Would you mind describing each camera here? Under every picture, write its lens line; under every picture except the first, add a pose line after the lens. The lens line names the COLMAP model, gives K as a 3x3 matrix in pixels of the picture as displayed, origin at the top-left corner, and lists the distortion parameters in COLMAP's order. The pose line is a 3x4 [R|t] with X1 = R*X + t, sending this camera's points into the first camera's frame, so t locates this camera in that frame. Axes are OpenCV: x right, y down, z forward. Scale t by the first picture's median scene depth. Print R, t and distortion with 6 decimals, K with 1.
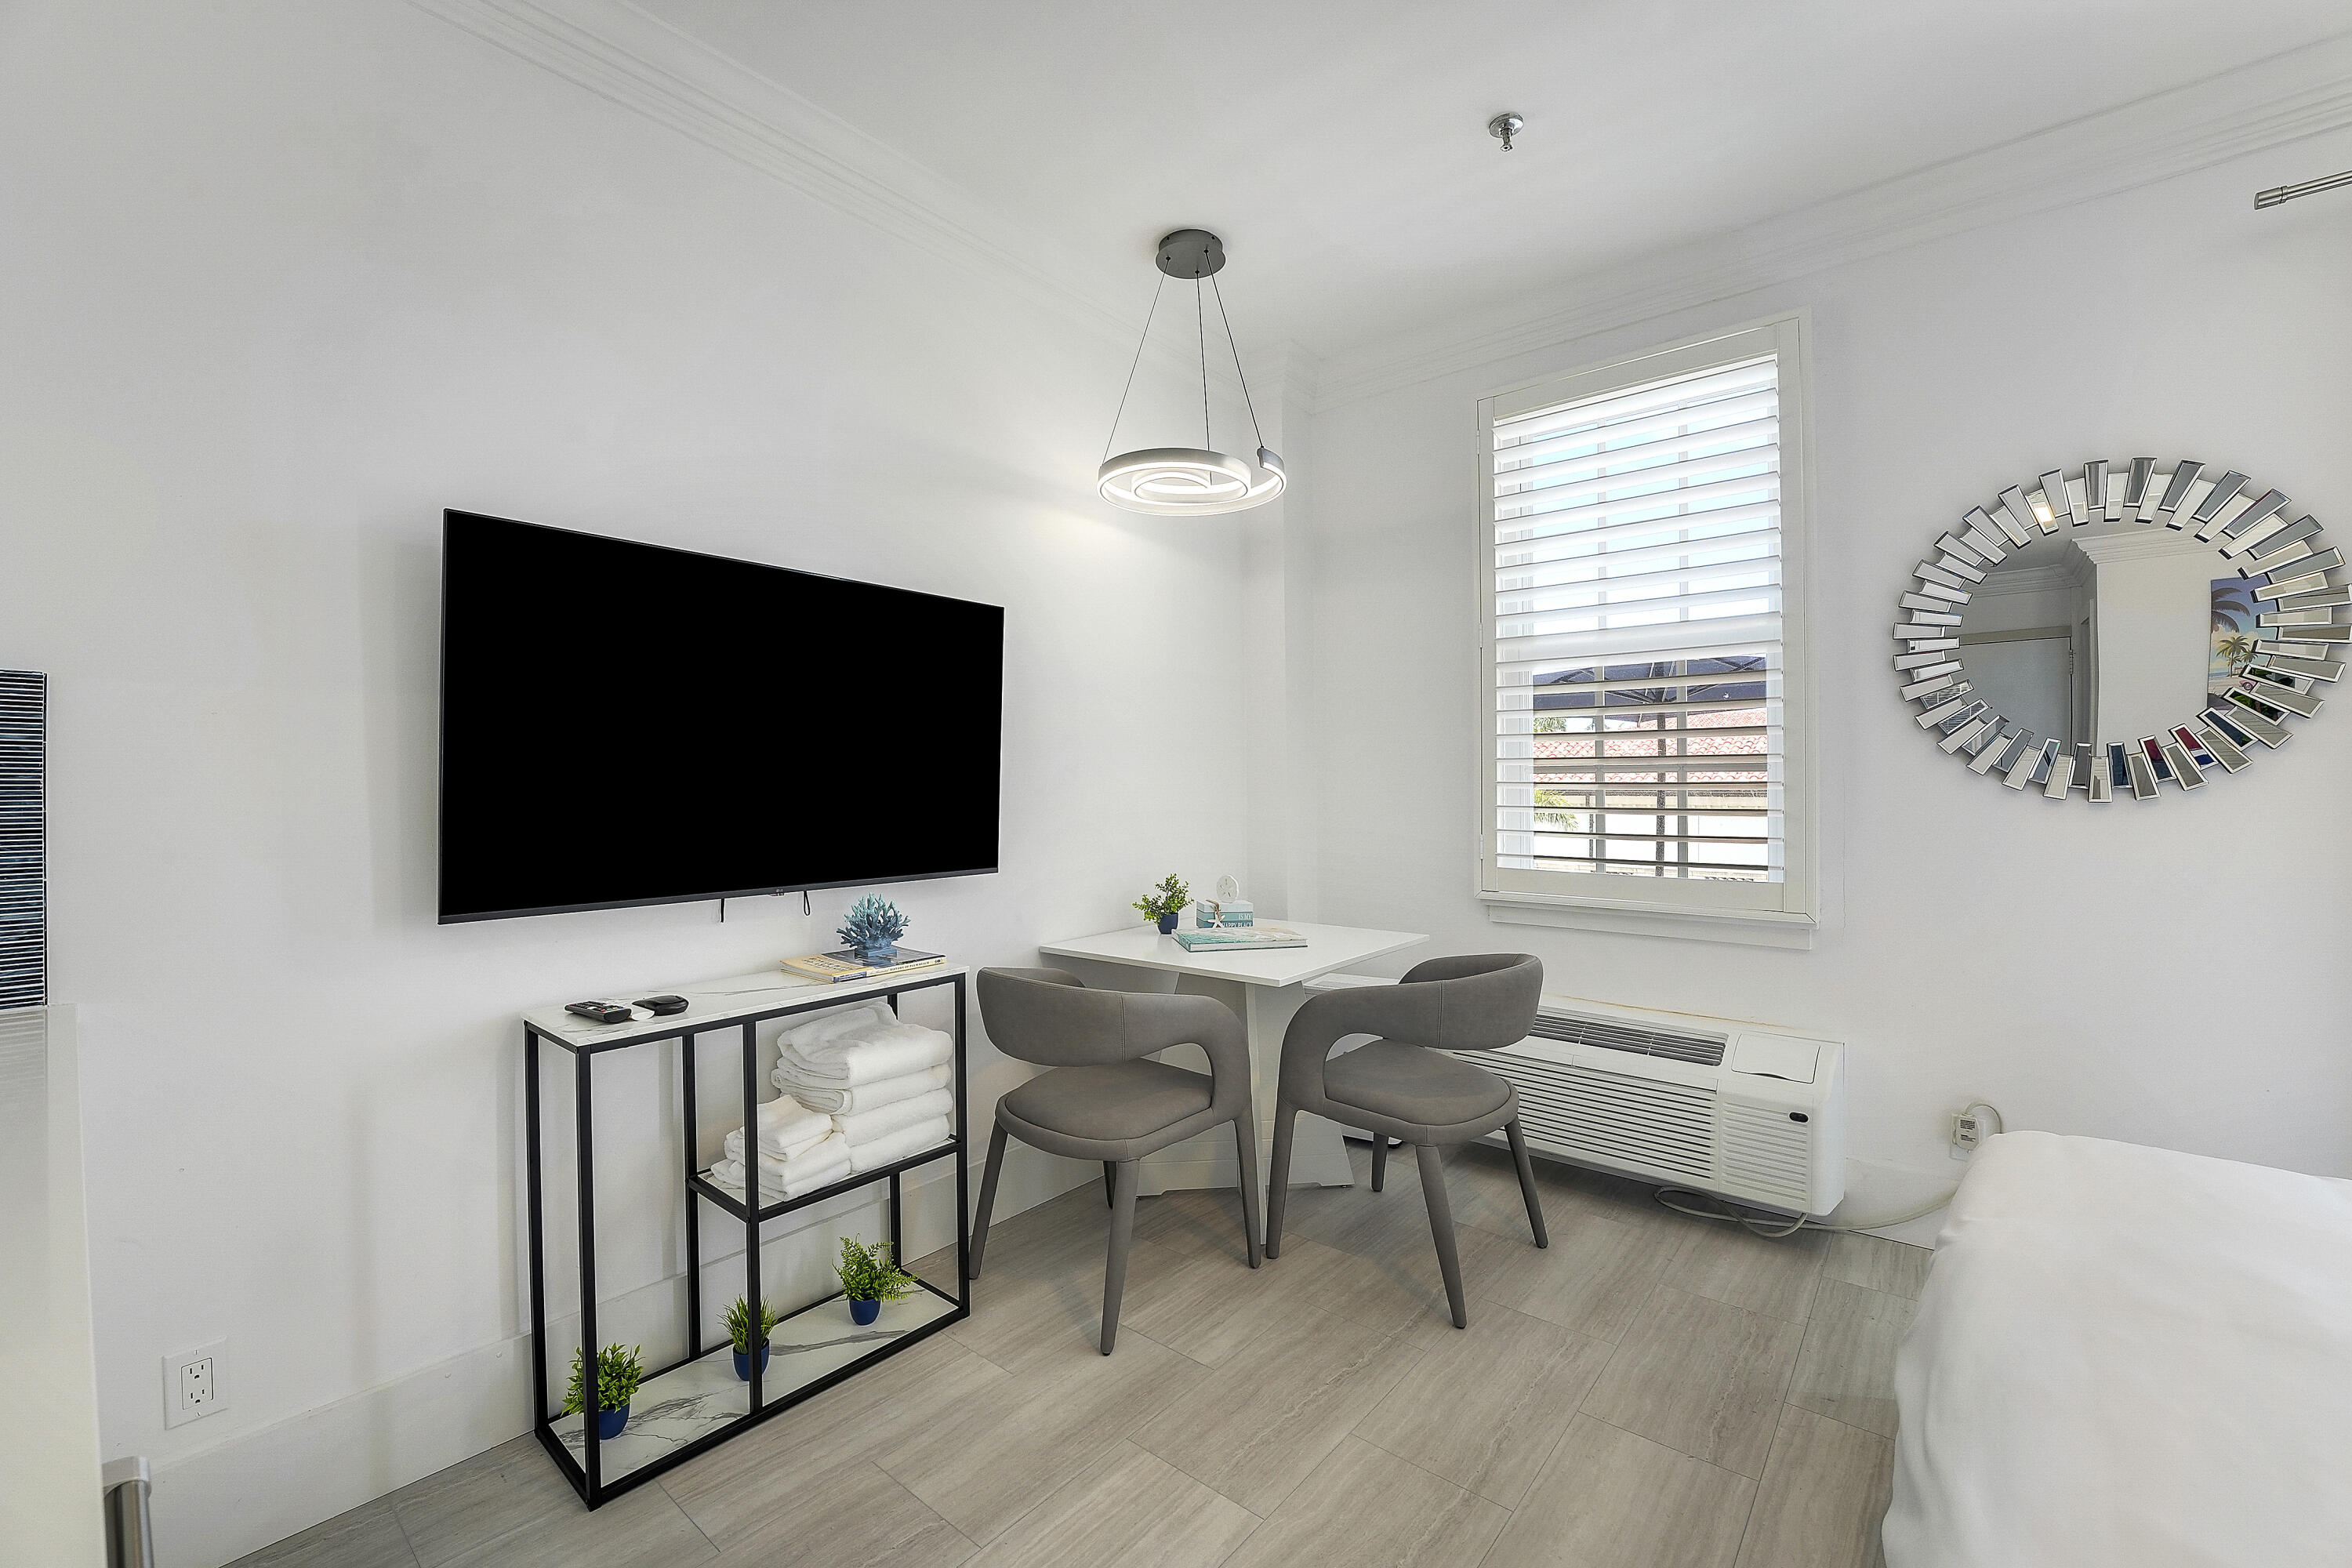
lens RADIAL K [[958.4, 0, 1183.6], [0, 958.4, 785.3], [0, 0, 1]] dist [-0.030866, 0.004274]
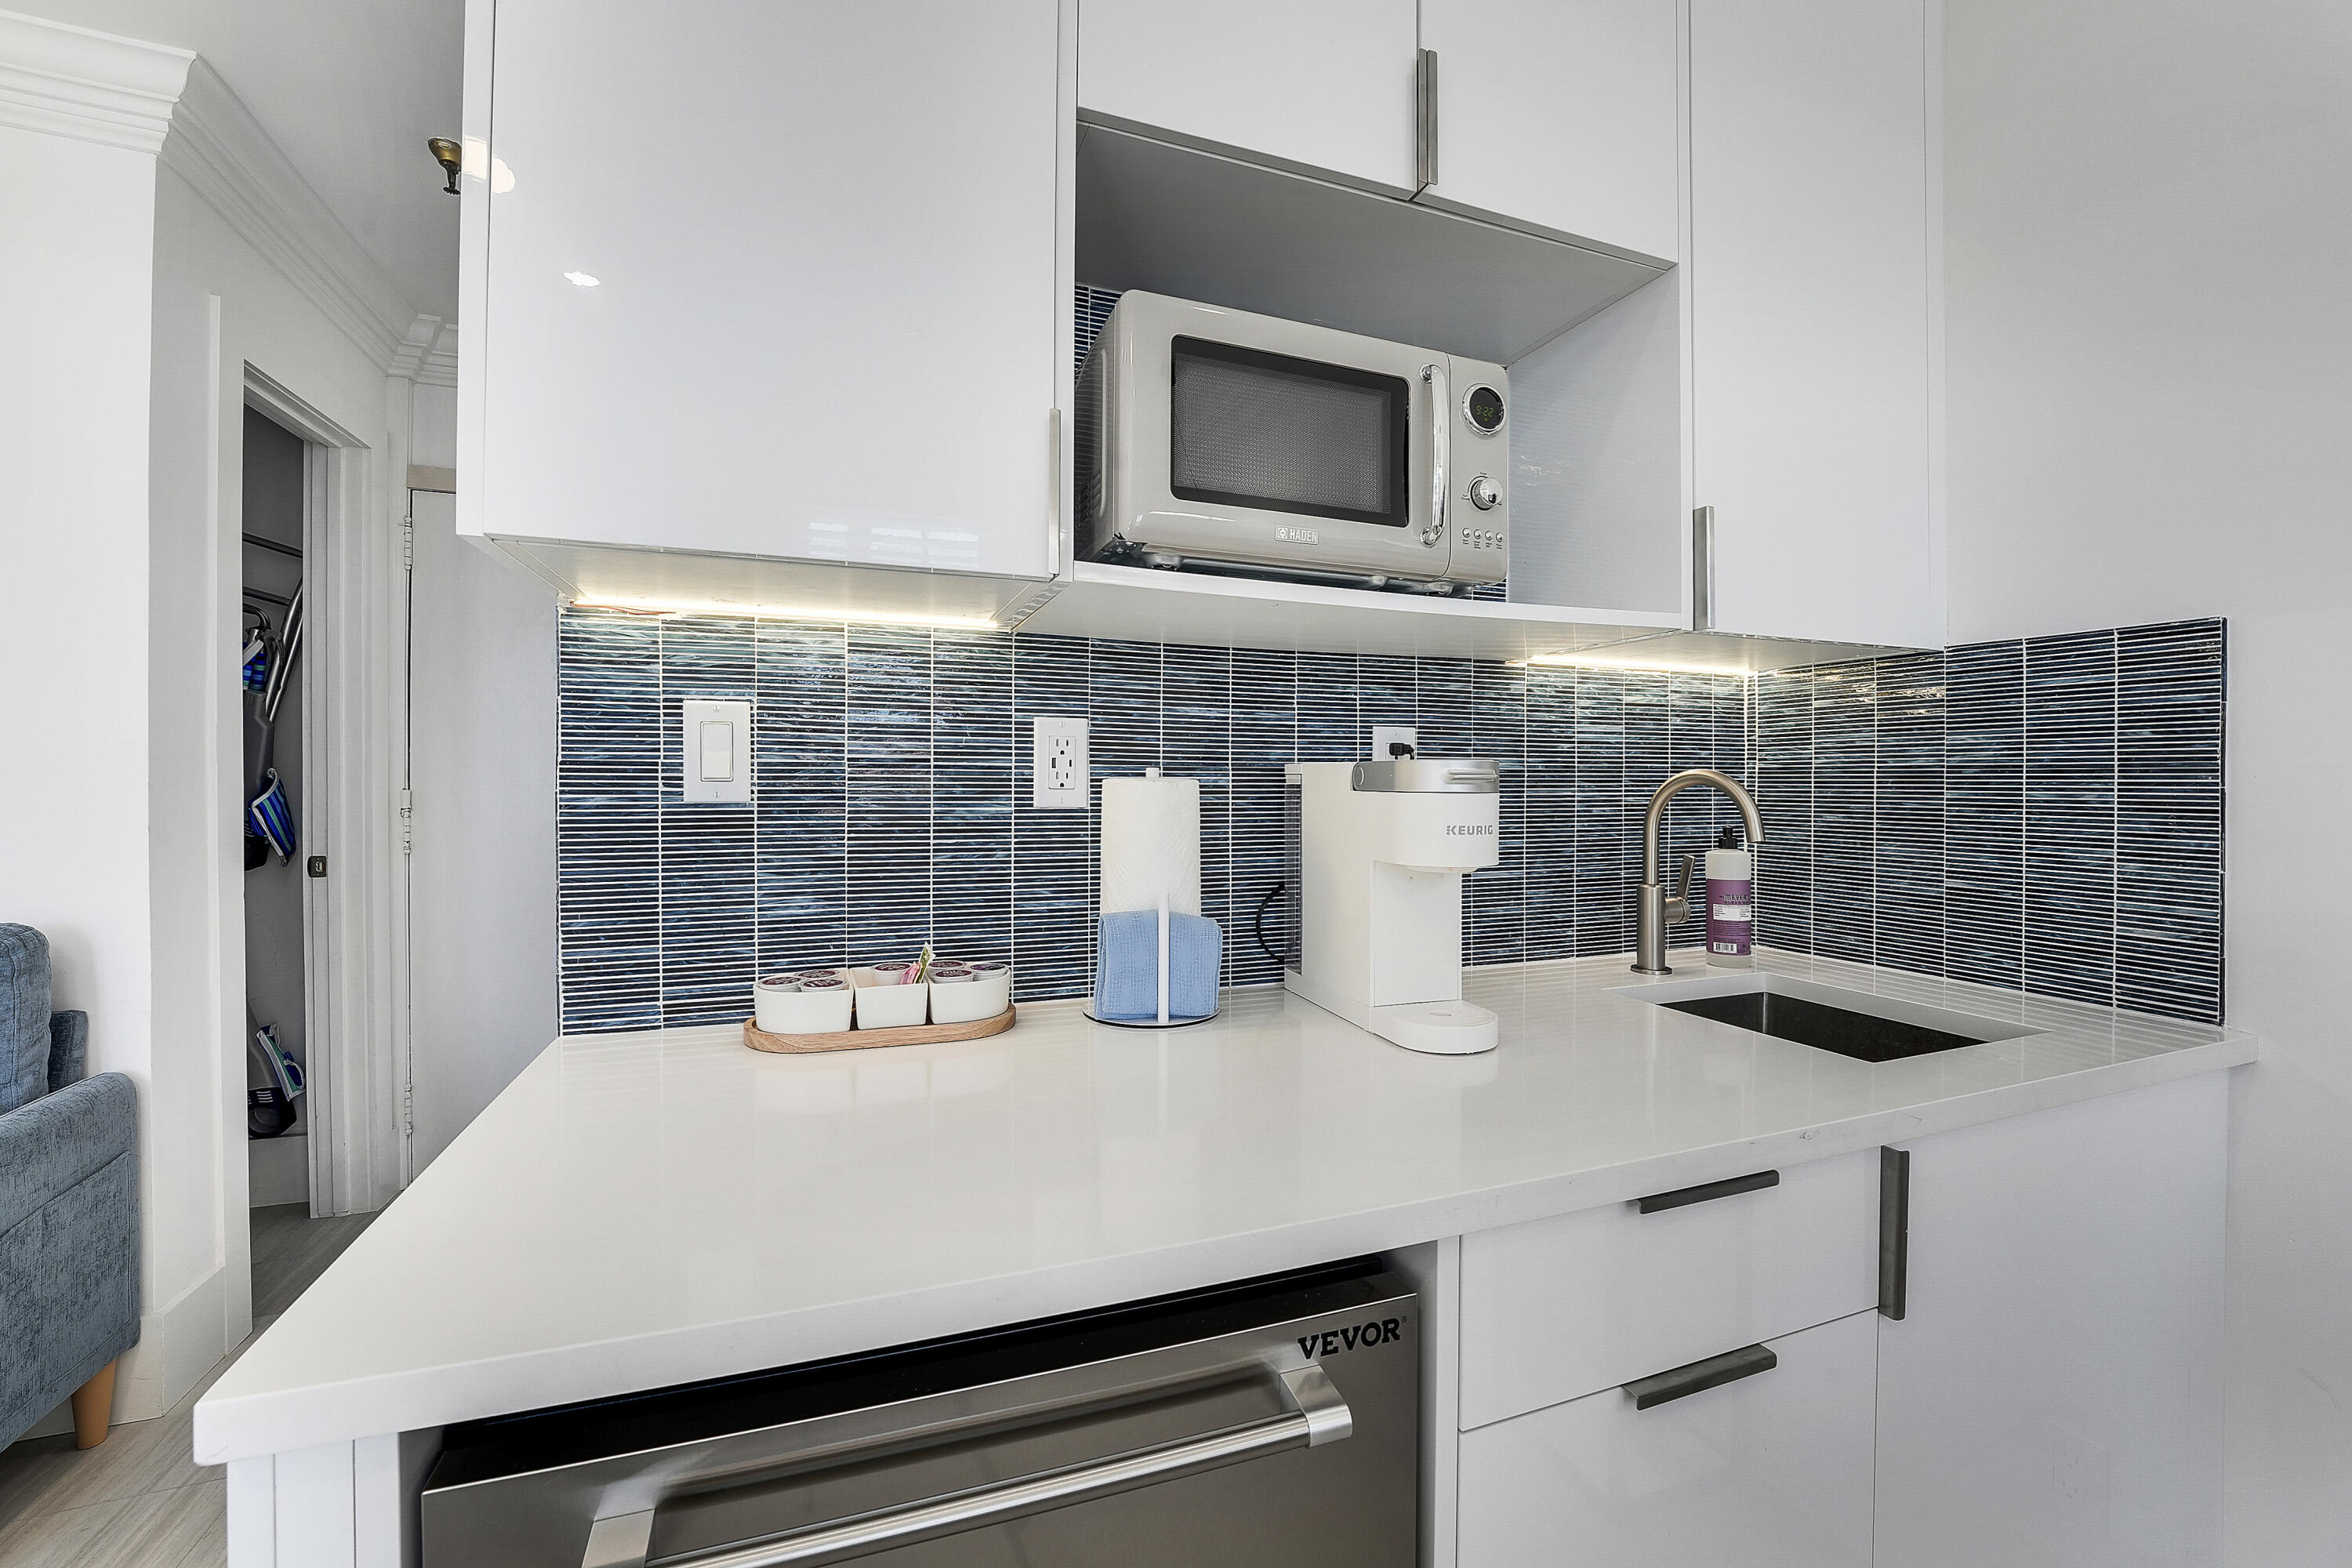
lens RADIAL K [[958.4, 0, 1188.8], [0, 958.4, 784.3], [0, 0, 1]] dist [-0.030866, 0.004274]
pose [[-0.499640, 0.008368, -0.866193, -0.040803], [-0.006699, 0.999886, 0.013524, 0.010843], [0.866207, 0.012559, -0.499527, 0.332346]]
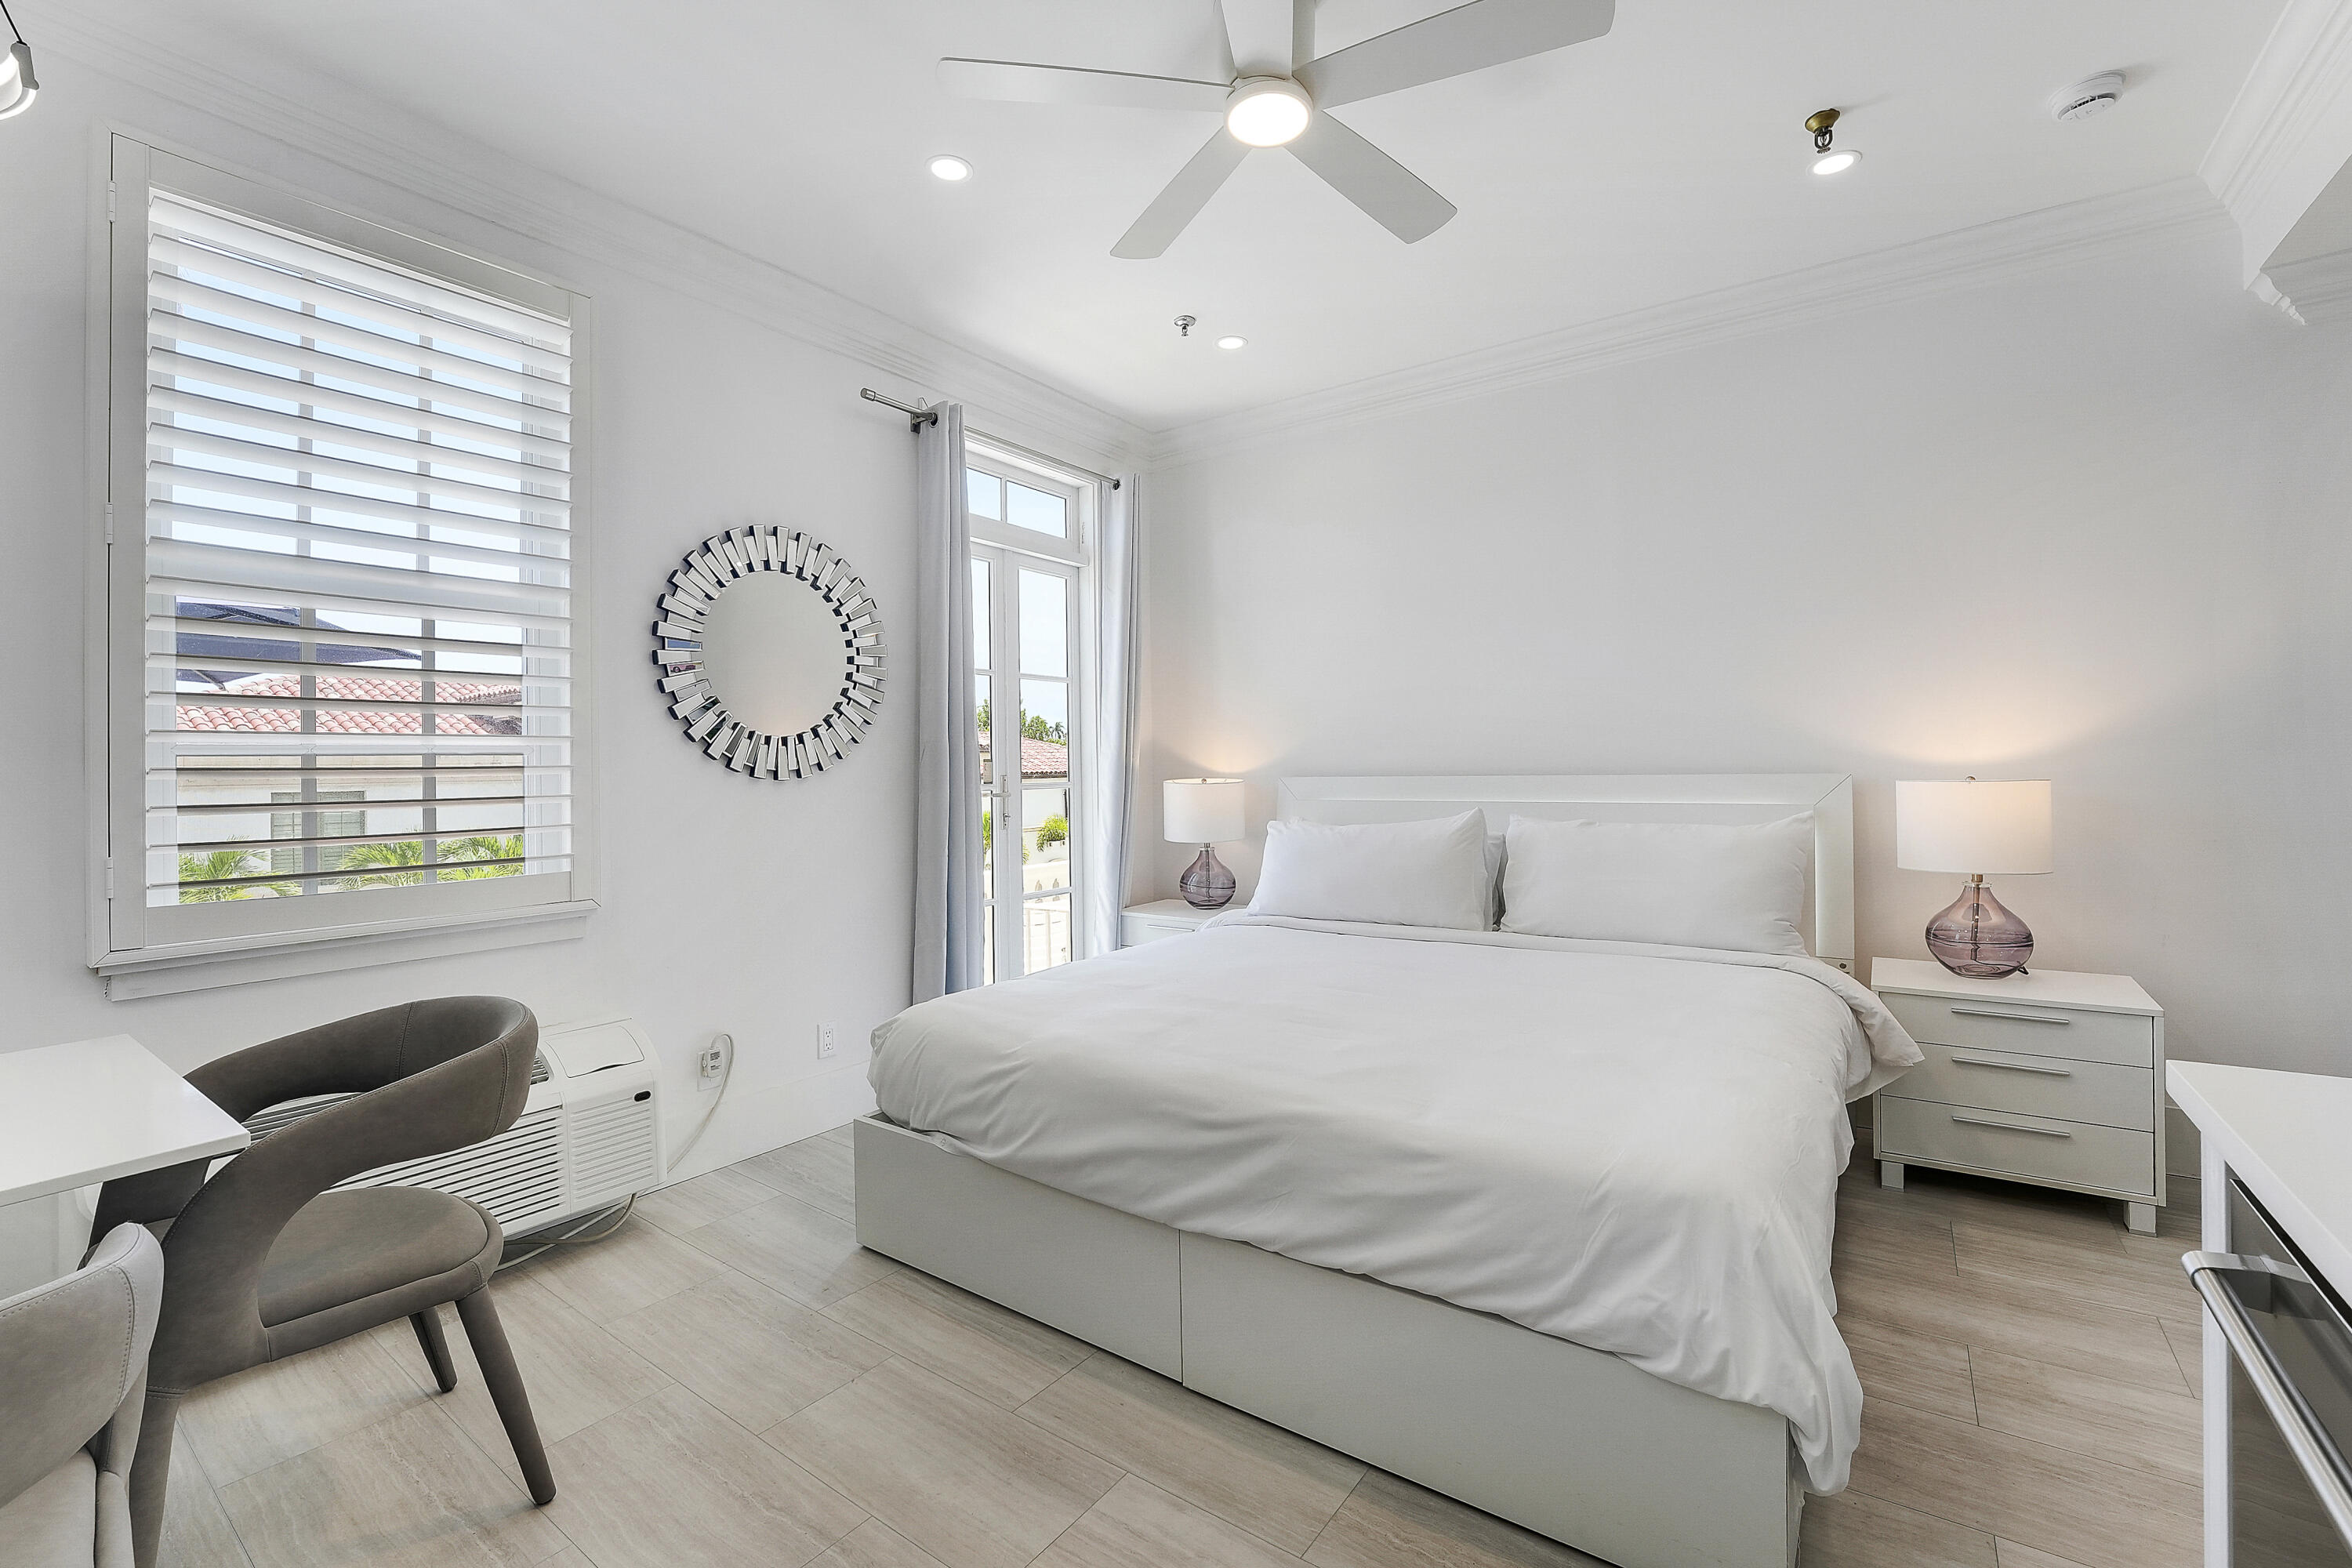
lens RADIAL K [[983.3, 0, 1188.7], [0, 983.3, 756.1], [0, 0, 1]] dist [-0.026256, 0.000002]
pose [[-0.075701, 0.016526, 0.996994, -0.422822], [0.018987, 0.999705, -0.015129, 0.014729], [-0.996950, 0.017784, -0.075993, 0.472841]]
